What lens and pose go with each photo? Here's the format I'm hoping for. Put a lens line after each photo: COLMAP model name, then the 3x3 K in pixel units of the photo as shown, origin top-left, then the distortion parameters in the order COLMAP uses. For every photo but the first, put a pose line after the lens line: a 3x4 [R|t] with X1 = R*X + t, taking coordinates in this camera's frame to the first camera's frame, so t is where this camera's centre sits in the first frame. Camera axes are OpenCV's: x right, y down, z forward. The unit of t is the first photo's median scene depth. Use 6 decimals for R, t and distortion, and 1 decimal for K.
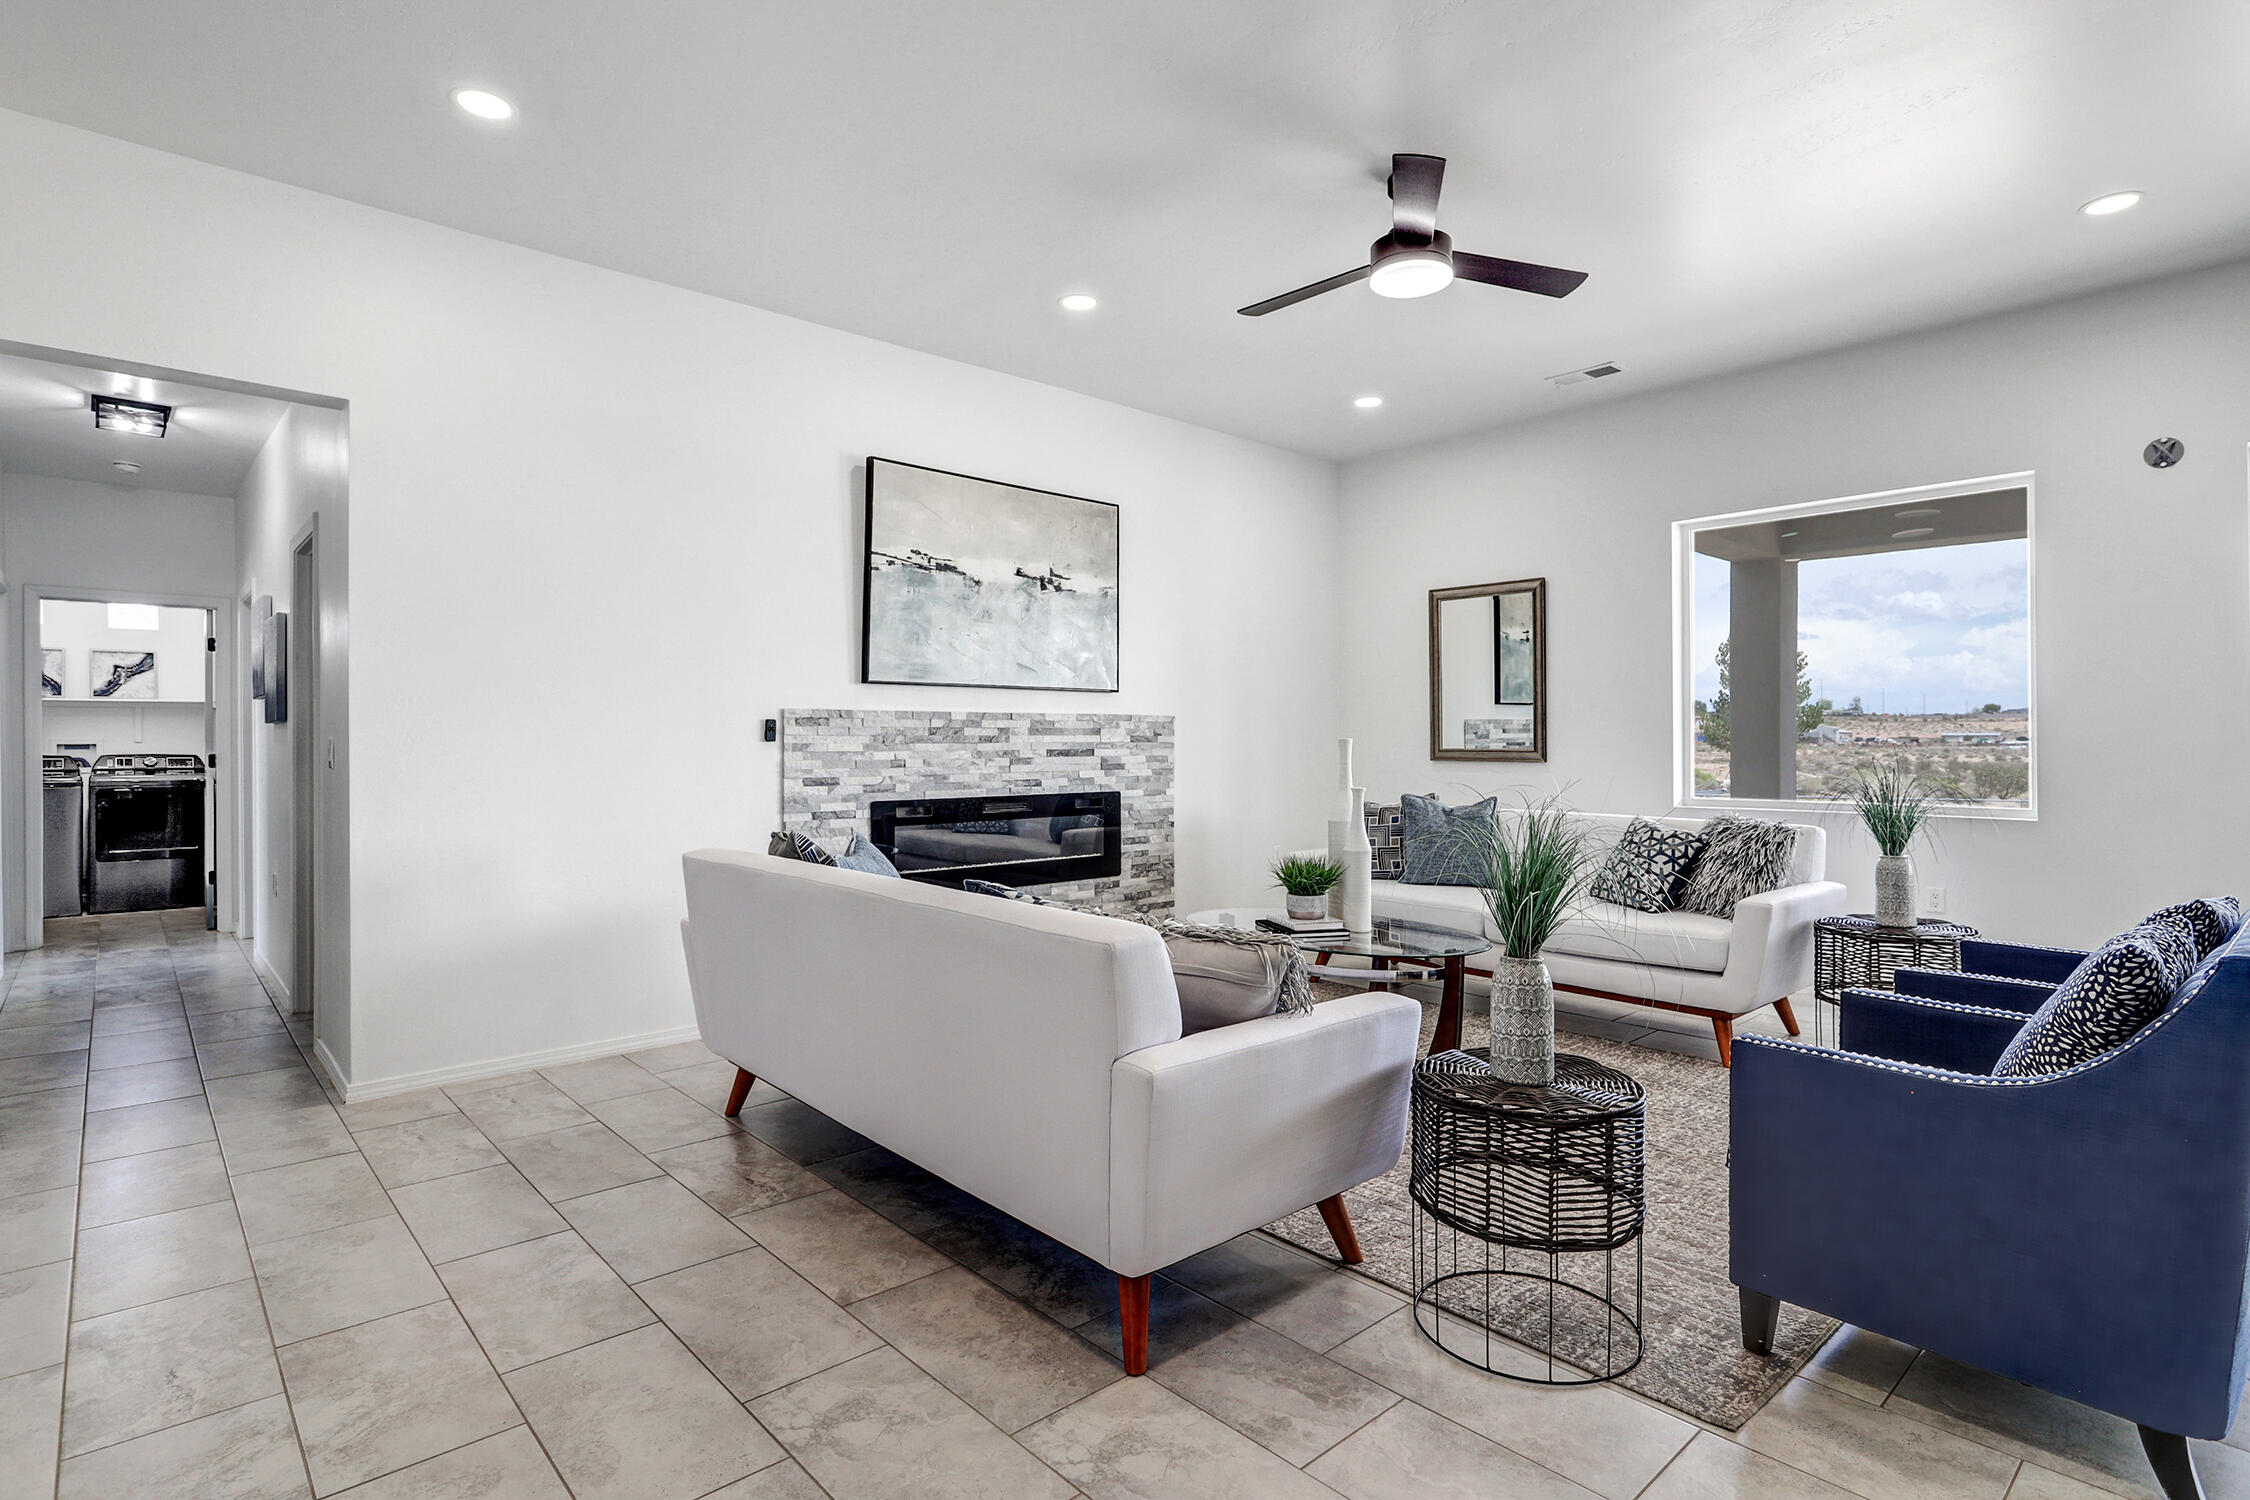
lens RADIAL K [[1122.4, 0, 1129.9], [0, 1122.4, 741.4], [0, 0, 1]] dist [0.005091, 0.000924]
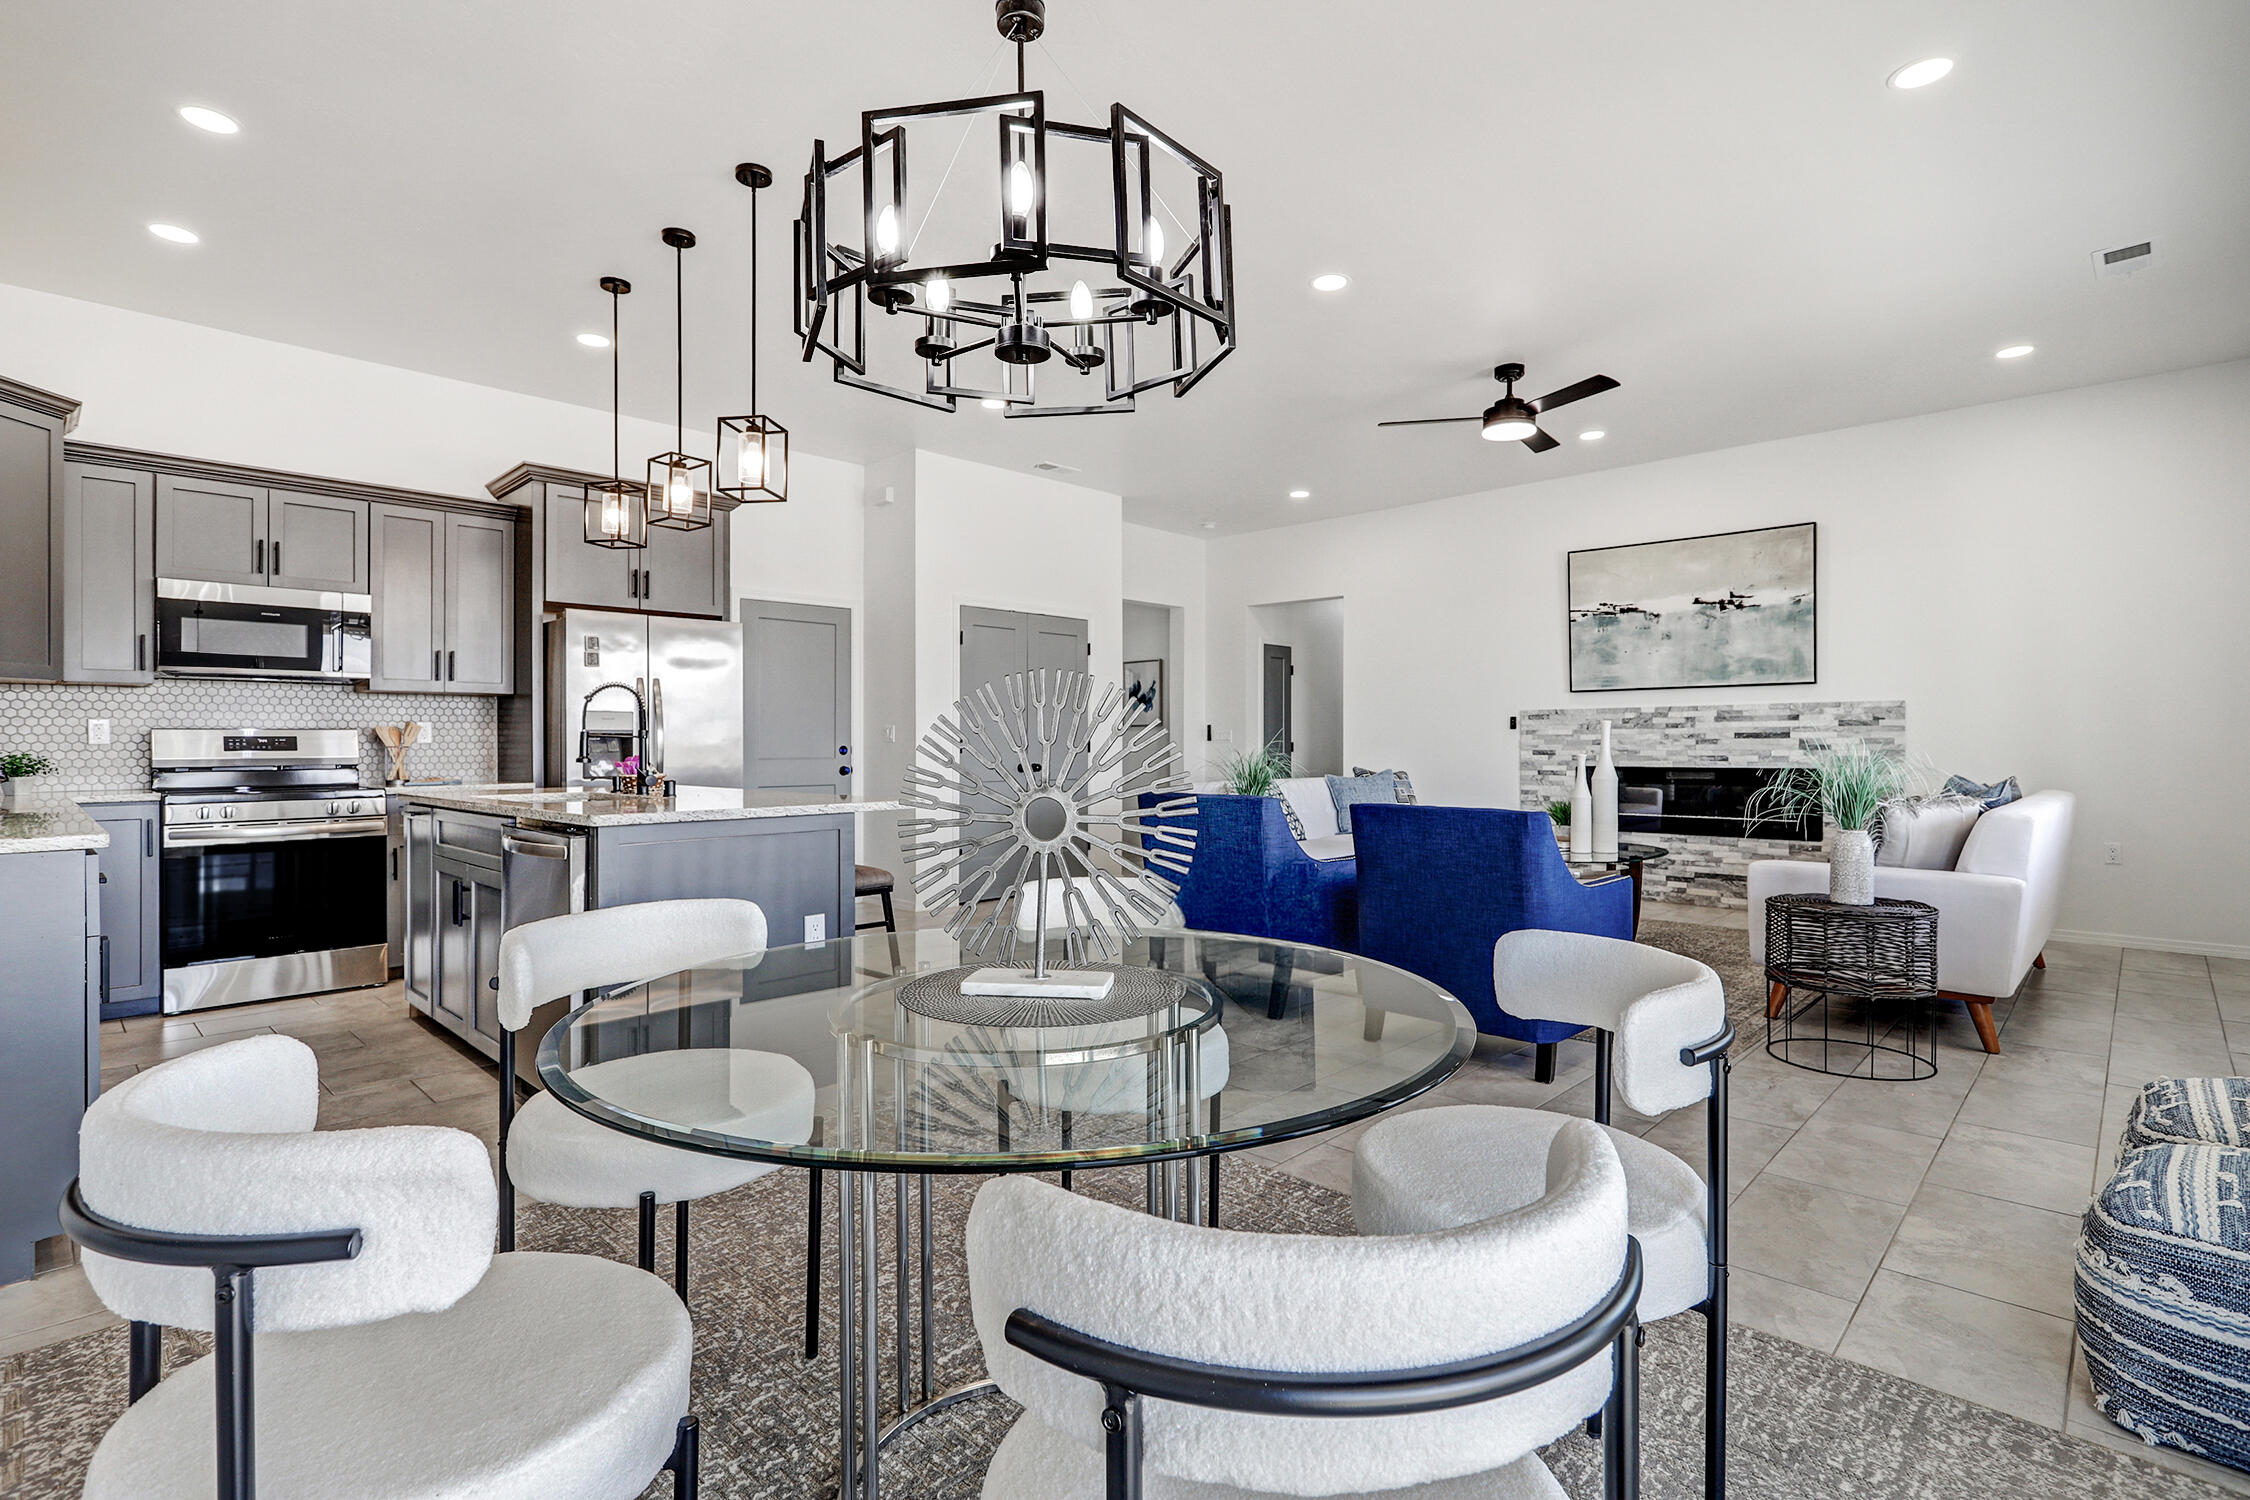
lens RADIAL K [[1074.5, 0, 1123.4], [0, 1074.5, 747.8], [0, 0, 1]] dist [0.000108, 0.000149]
pose [[0.073675, 0.000723, -0.997282, 1.166707], [0.000211, 1.000000, 0.000740, 0.024773], [0.997282, -0.000265, 0.073675, 0.225770]]
